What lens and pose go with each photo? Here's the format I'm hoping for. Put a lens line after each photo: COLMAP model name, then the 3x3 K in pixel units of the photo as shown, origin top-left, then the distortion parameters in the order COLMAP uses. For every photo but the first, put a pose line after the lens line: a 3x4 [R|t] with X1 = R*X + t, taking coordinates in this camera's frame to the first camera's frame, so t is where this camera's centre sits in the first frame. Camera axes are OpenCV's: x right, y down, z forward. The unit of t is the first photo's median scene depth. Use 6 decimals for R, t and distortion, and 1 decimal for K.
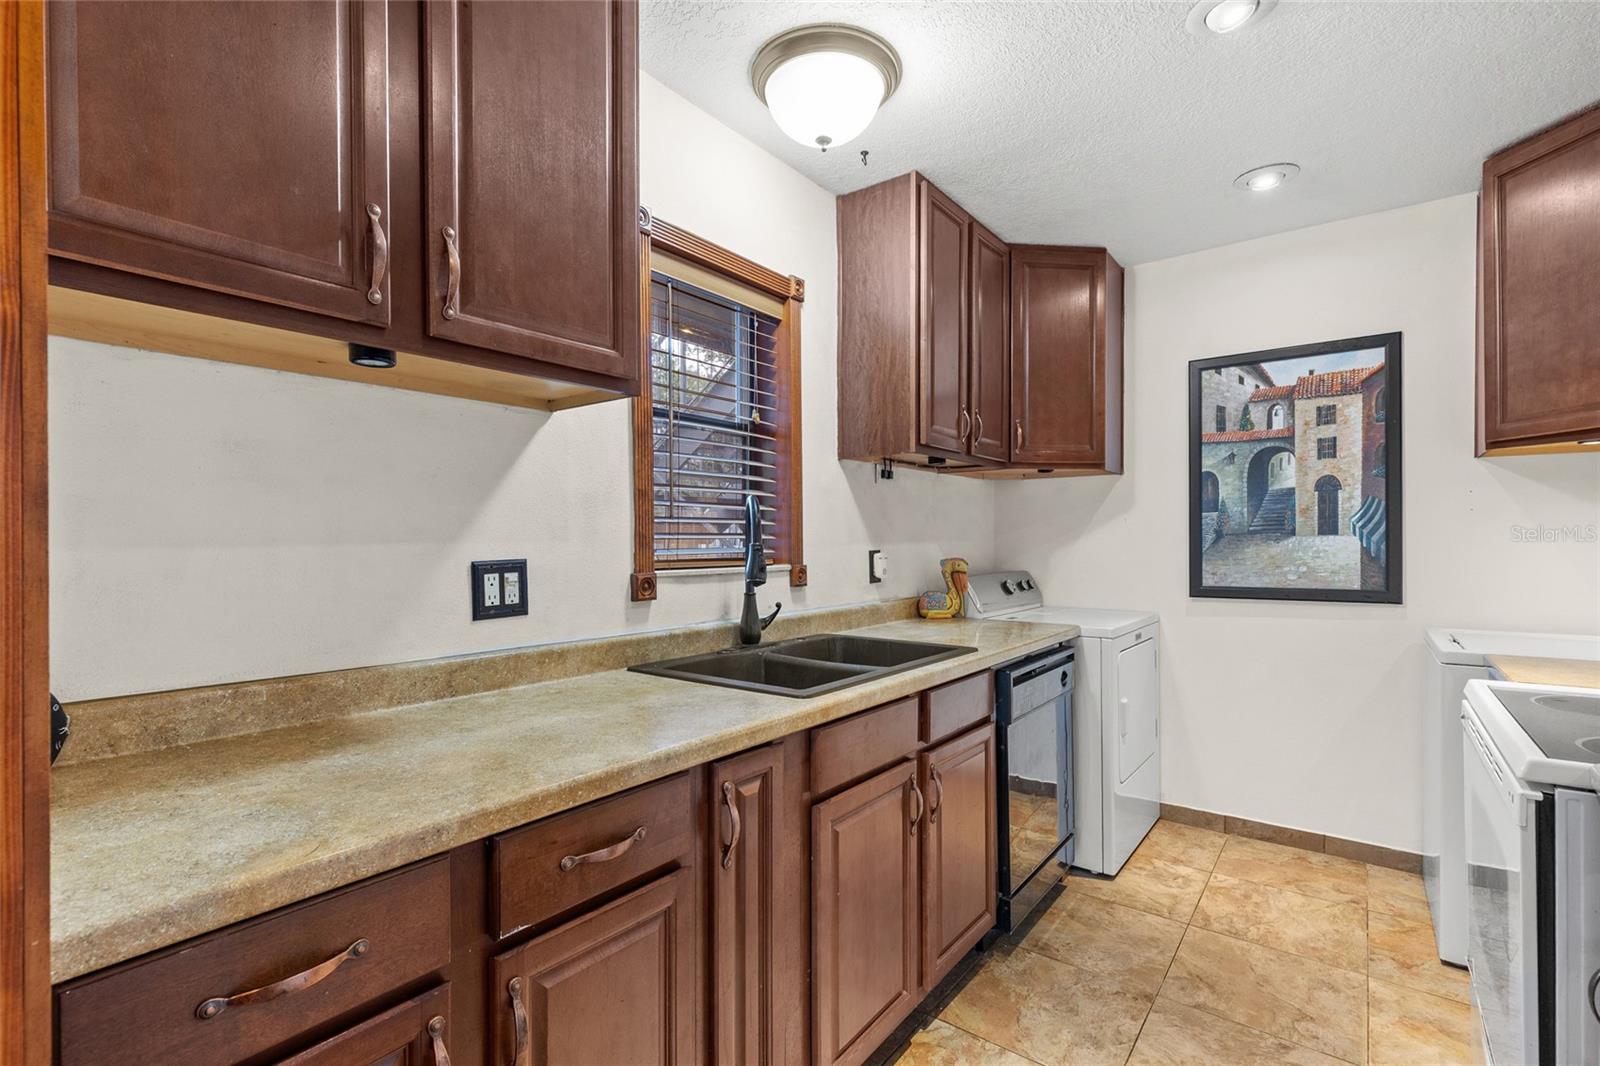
lens RADIAL K [[734.3, 0, 797.6], [0, 734.3, 538.7], [0, 0, 1]] dist [0.016047, -0.001992]
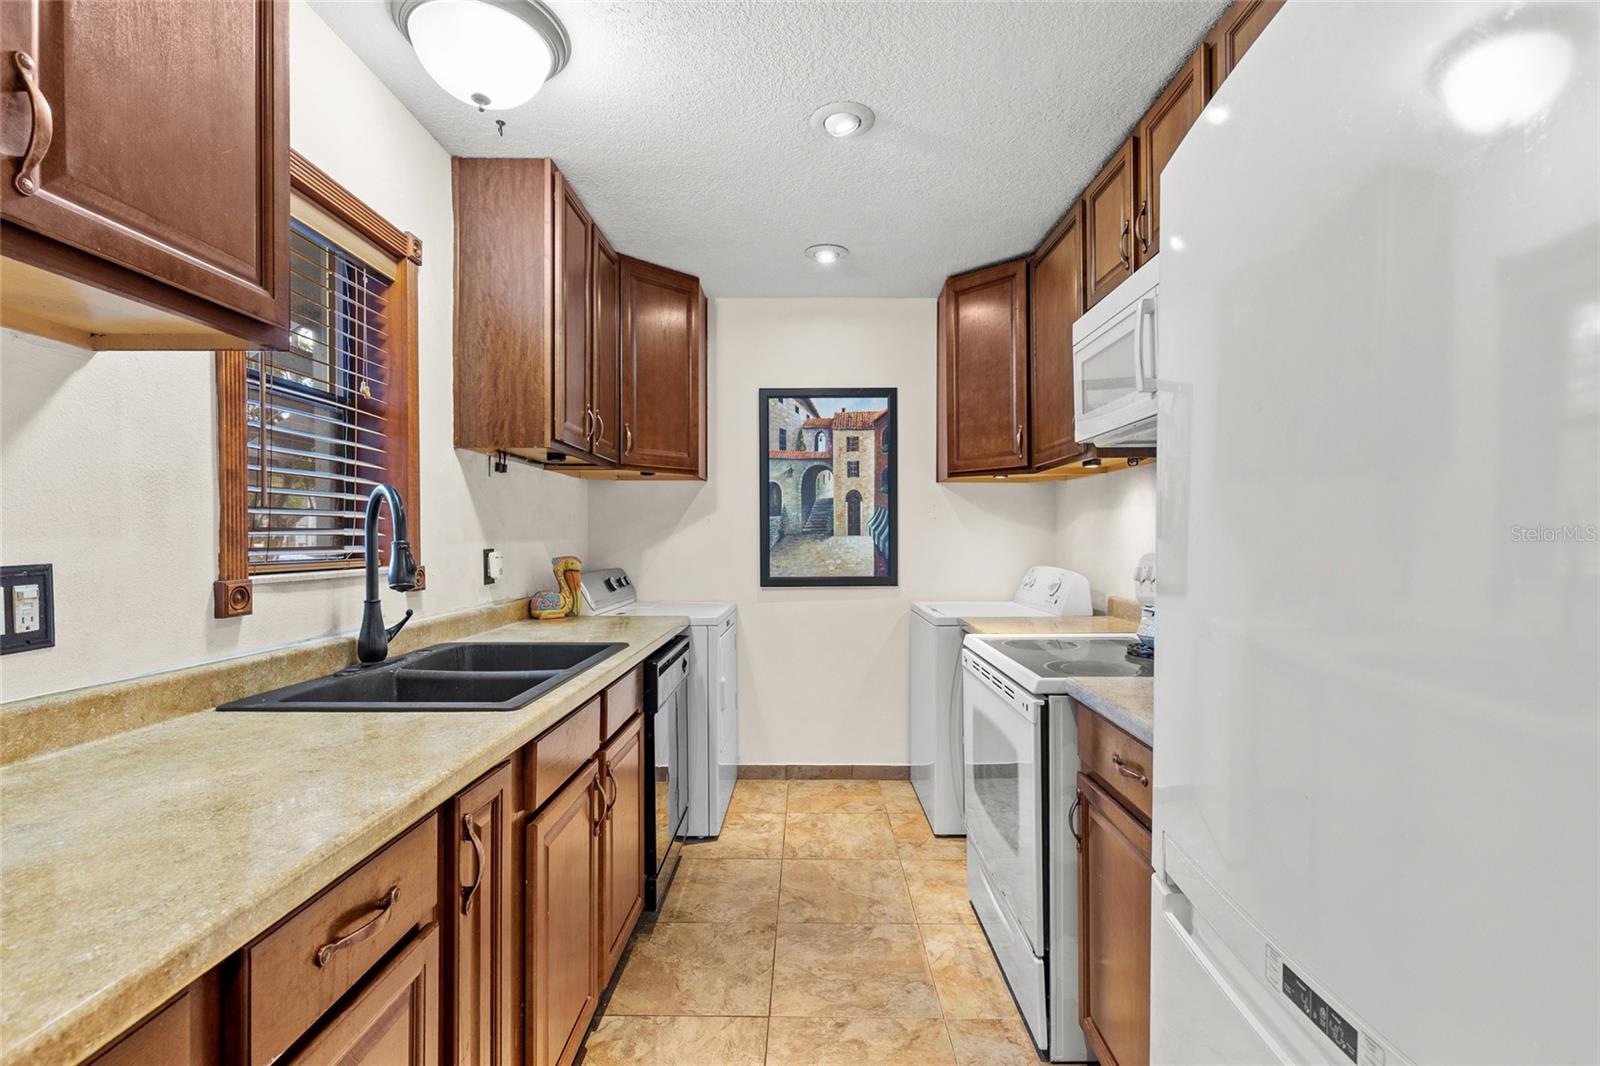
lens RADIAL K [[724.4, 0, 800.0], [0, 724.4, 533.0], [0, 0, 1]] dist [0.017994, -0.001043]
pose [[0.801301, 0.008398, 0.598203, -0.149474], [-0.004926, 0.999960, -0.007439, 0.000701], [-0.598241, 0.003014, 0.801310, 0.034397]]
